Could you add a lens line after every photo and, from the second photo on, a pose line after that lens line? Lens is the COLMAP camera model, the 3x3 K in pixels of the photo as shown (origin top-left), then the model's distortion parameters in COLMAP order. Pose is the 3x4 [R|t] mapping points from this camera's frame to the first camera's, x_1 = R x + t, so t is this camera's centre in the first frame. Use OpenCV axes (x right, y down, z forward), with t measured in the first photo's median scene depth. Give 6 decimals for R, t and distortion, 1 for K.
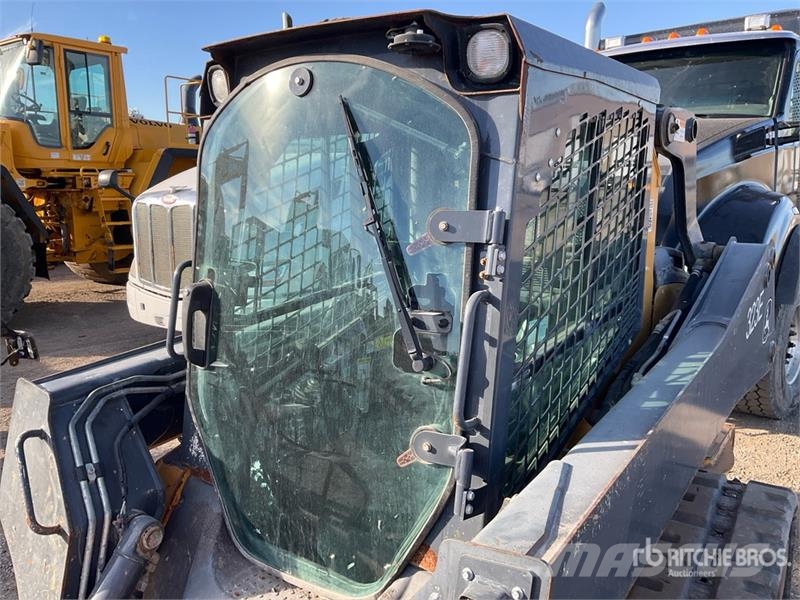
lens RADIAL K [[661.5, 0, 398.7], [0, 661.5, 298.6], [0, 0, 1]] dist [0.097552, -0.185631]
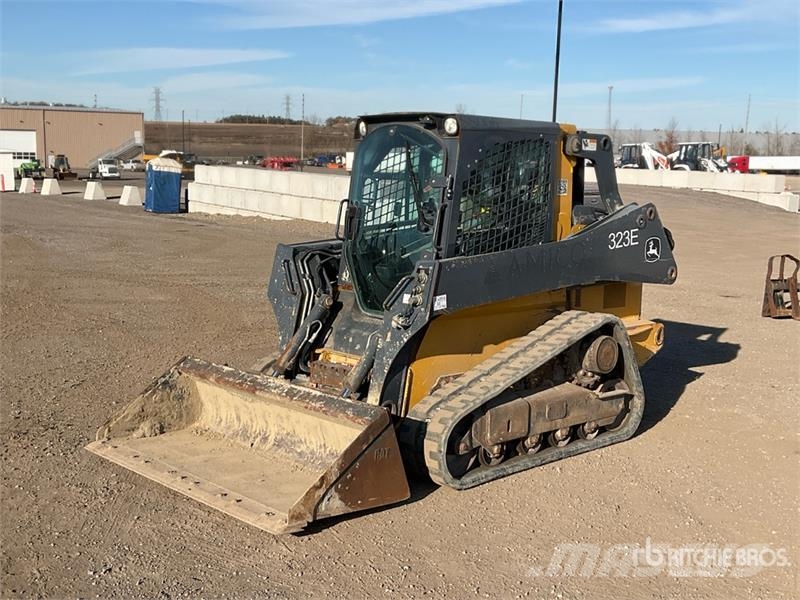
lens RADIAL K [[960.0, 0, 398.5], [0, 960.0, 303.7], [0, 0, 1]] dist [0.068848, -0.021010]
pose [[0.981186, 0.046625, -0.187350, 0.595467], [-0.055450, 0.997572, -0.042138, 0.505076], [0.184931, 0.051734, 0.981389, -2.599812]]
